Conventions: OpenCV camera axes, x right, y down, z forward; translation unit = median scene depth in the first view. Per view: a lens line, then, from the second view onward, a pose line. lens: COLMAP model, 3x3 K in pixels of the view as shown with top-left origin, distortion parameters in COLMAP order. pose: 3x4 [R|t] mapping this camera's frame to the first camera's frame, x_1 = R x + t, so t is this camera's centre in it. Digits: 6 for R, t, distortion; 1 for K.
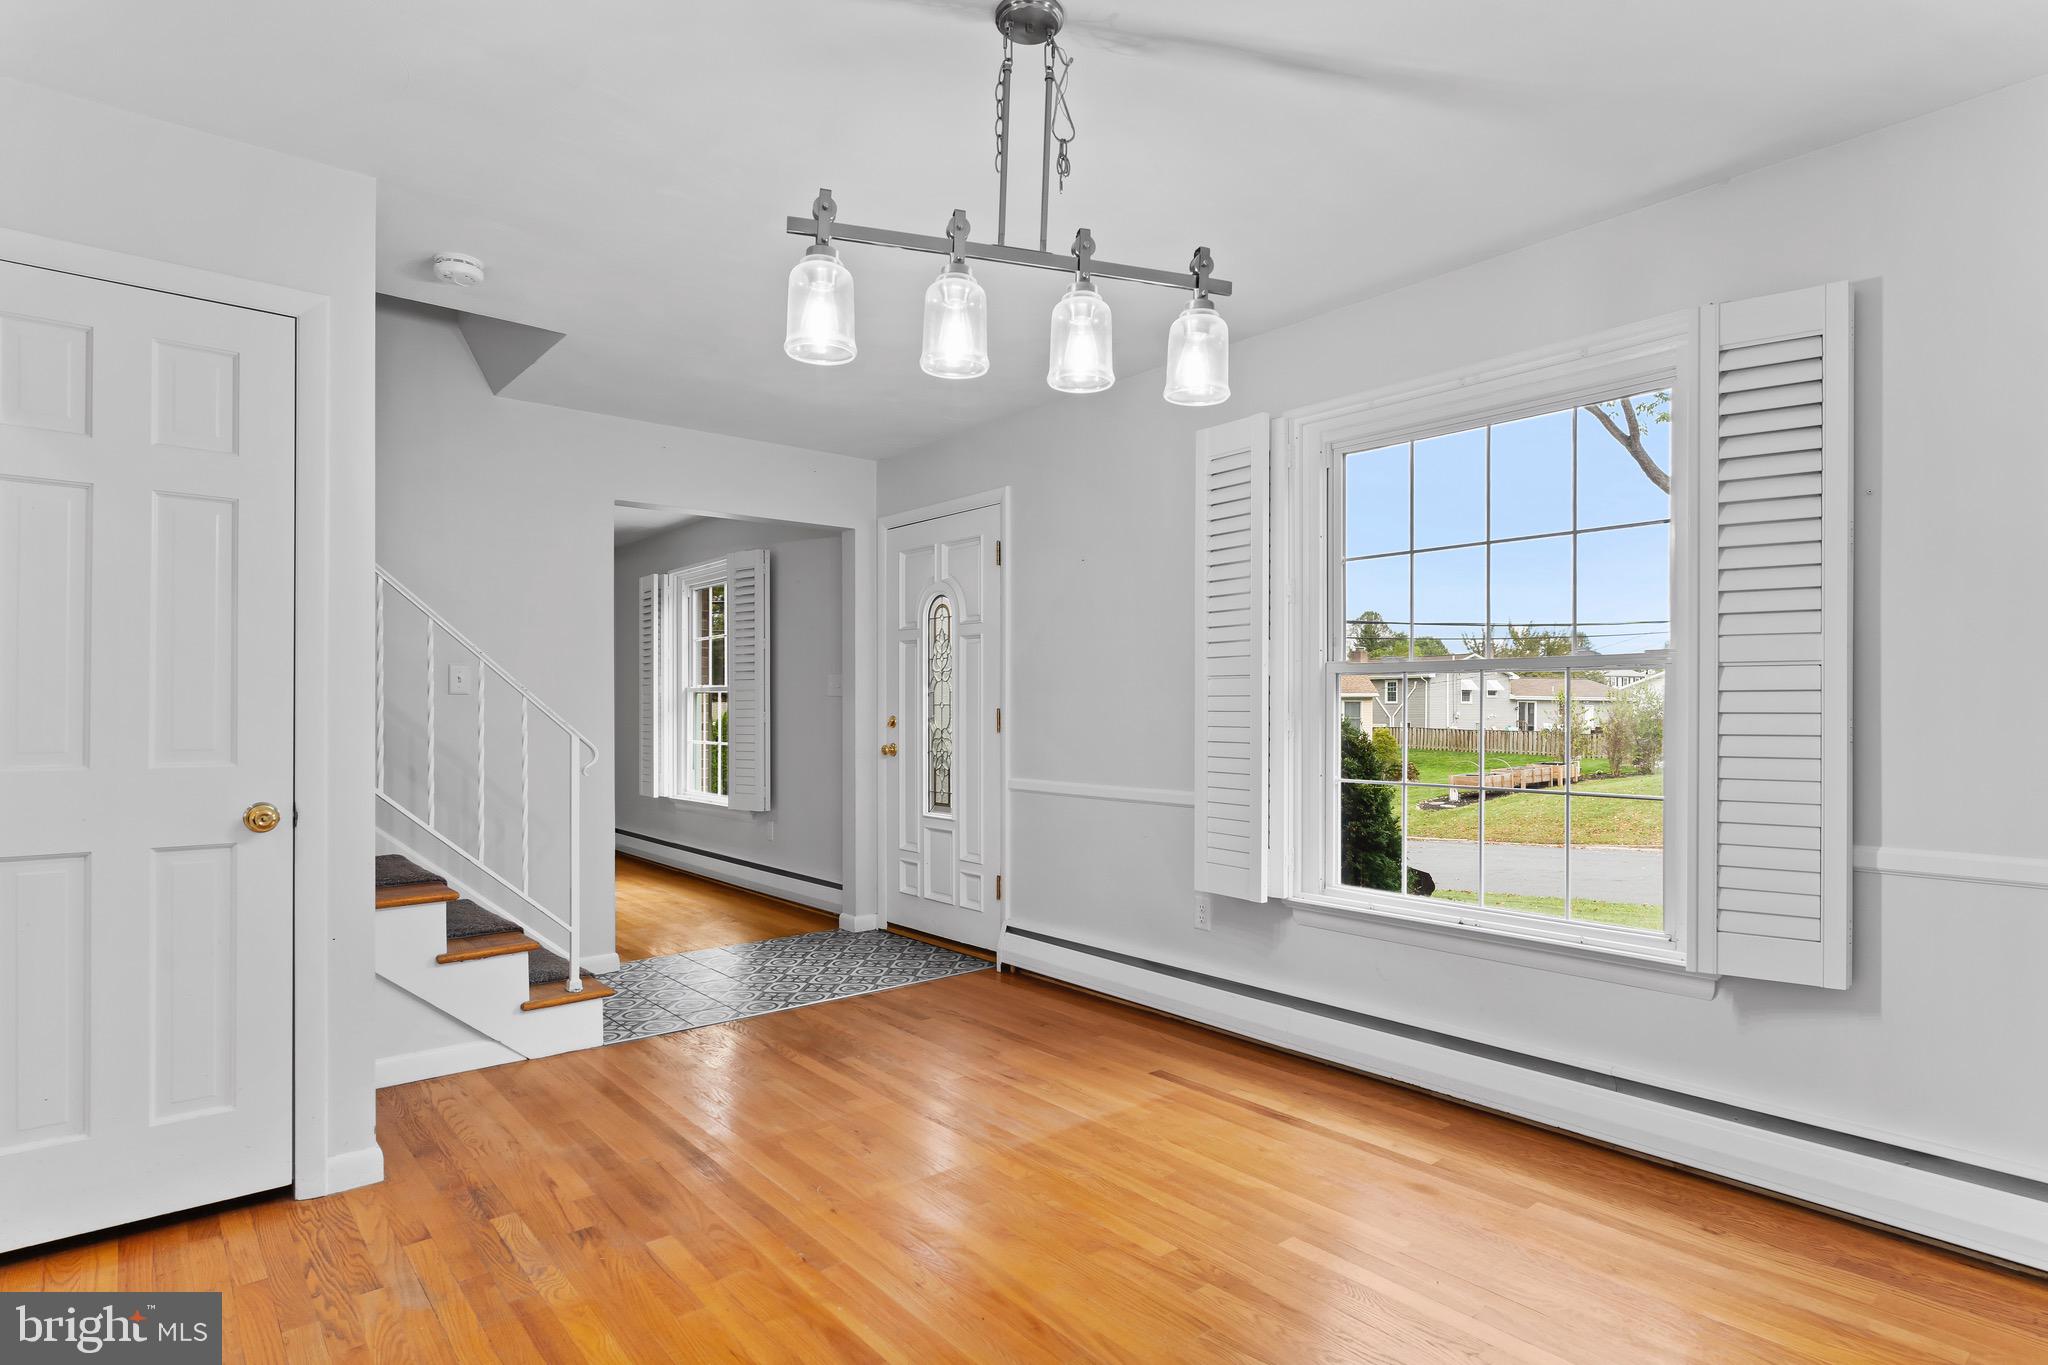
lens RADIAL K [[1056.7, 0, 1041.1], [0, 1056.7, 708.4], [0, 0, 1]] dist [-0.006677, 0.003495]
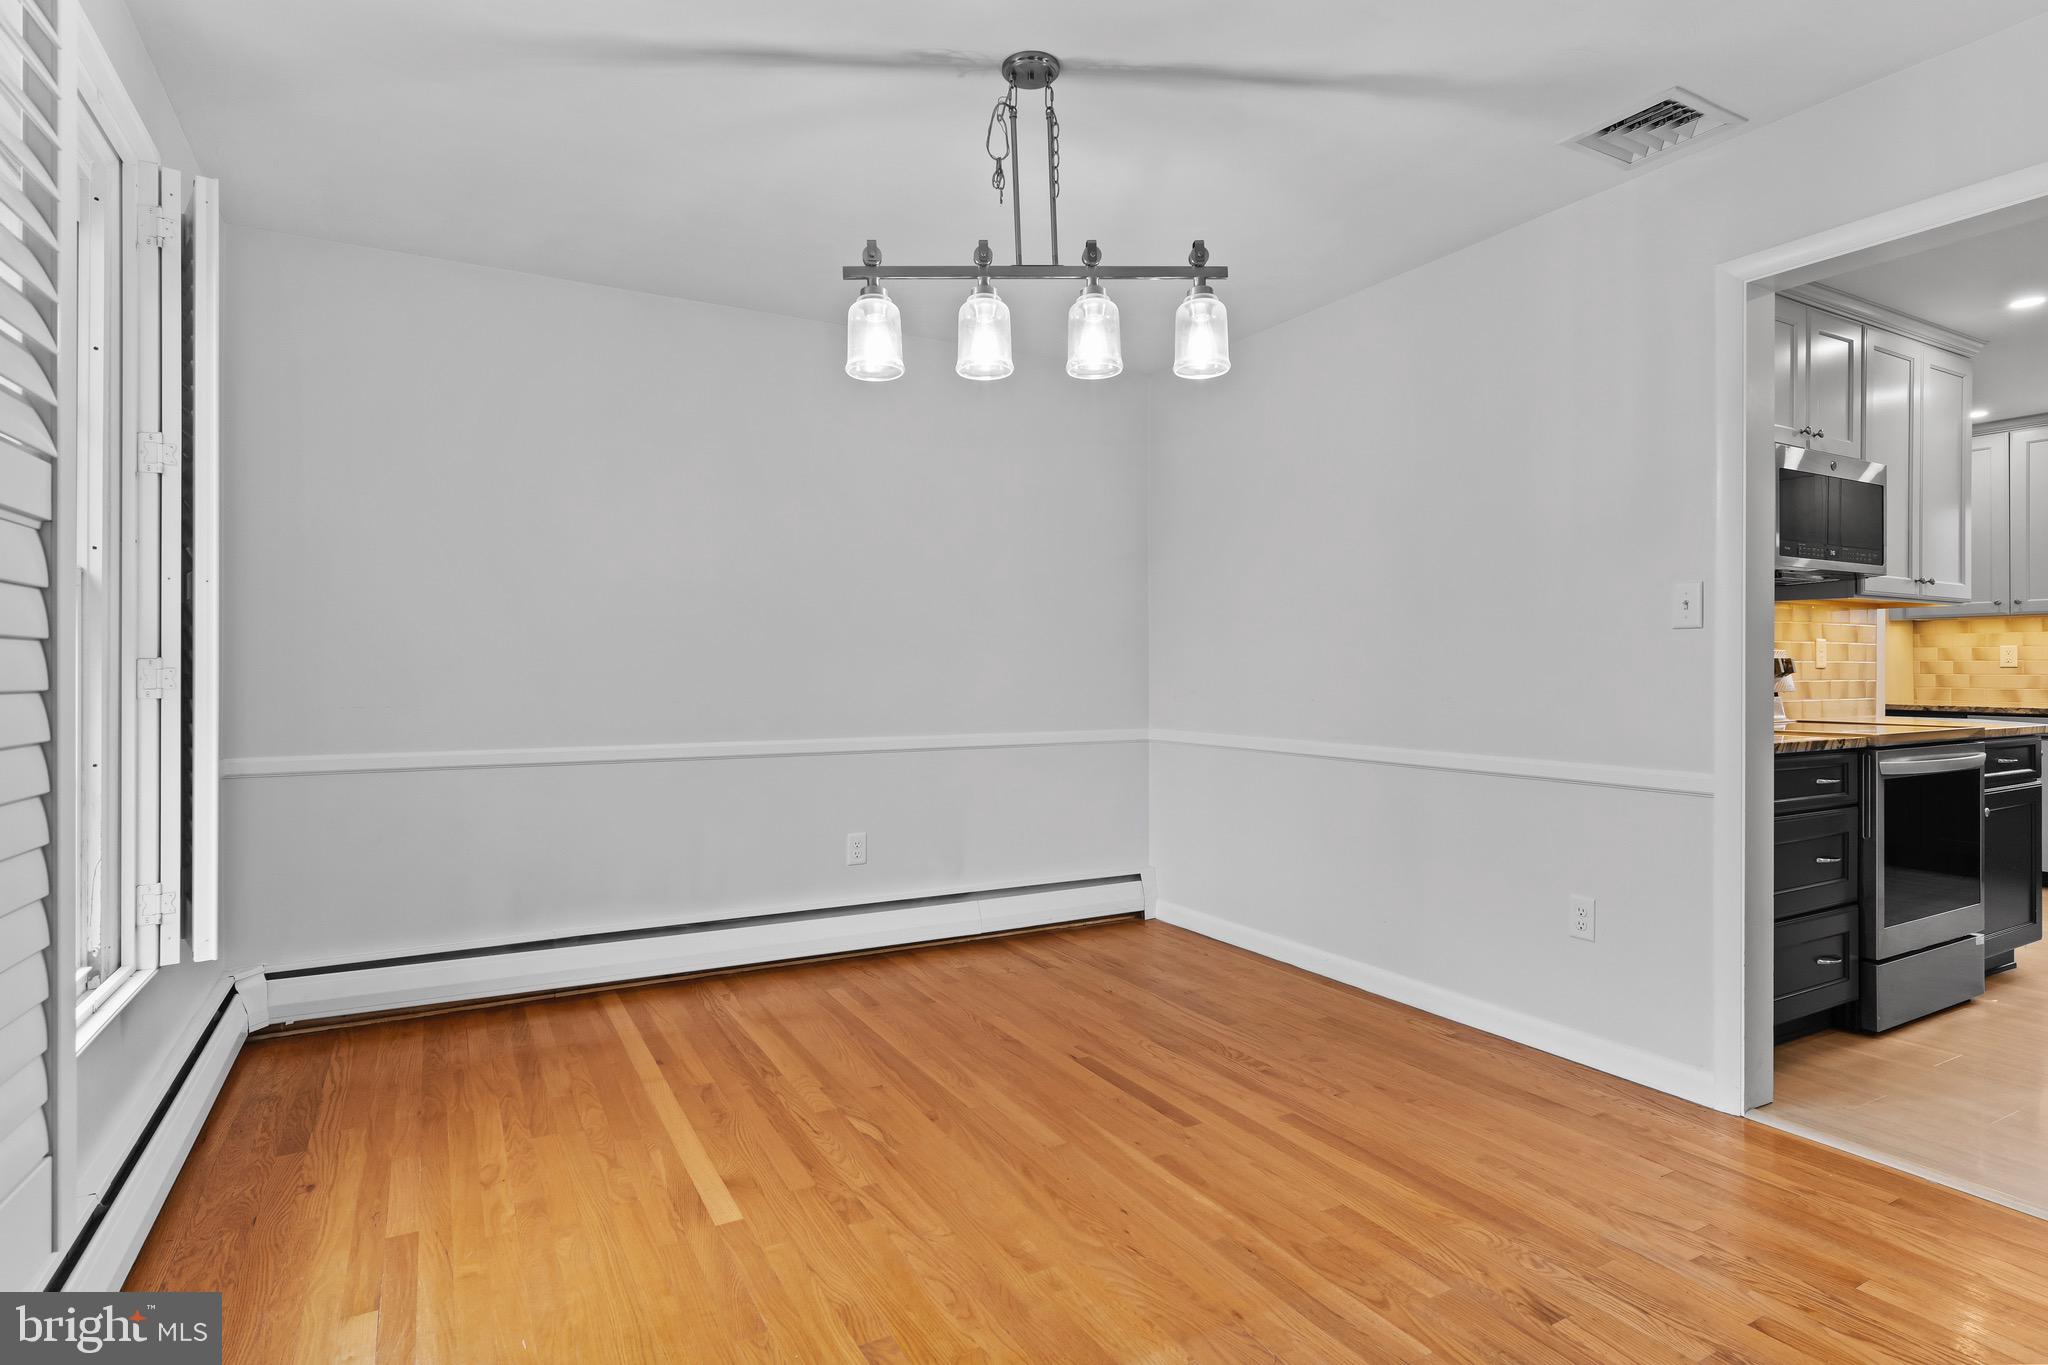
lens RADIAL K [[1056.7, 0, 1030.8], [0, 1056.7, 667.7], [0, 0, 1]] dist [-0.006677, 0.003495]
pose [[-0.980186, -0.001444, 0.198076, -0.095399], [-0.001447, 0.999999, 0.000130, 0.007073], [-0.198076, -0.000159, -0.980187, 0.842040]]
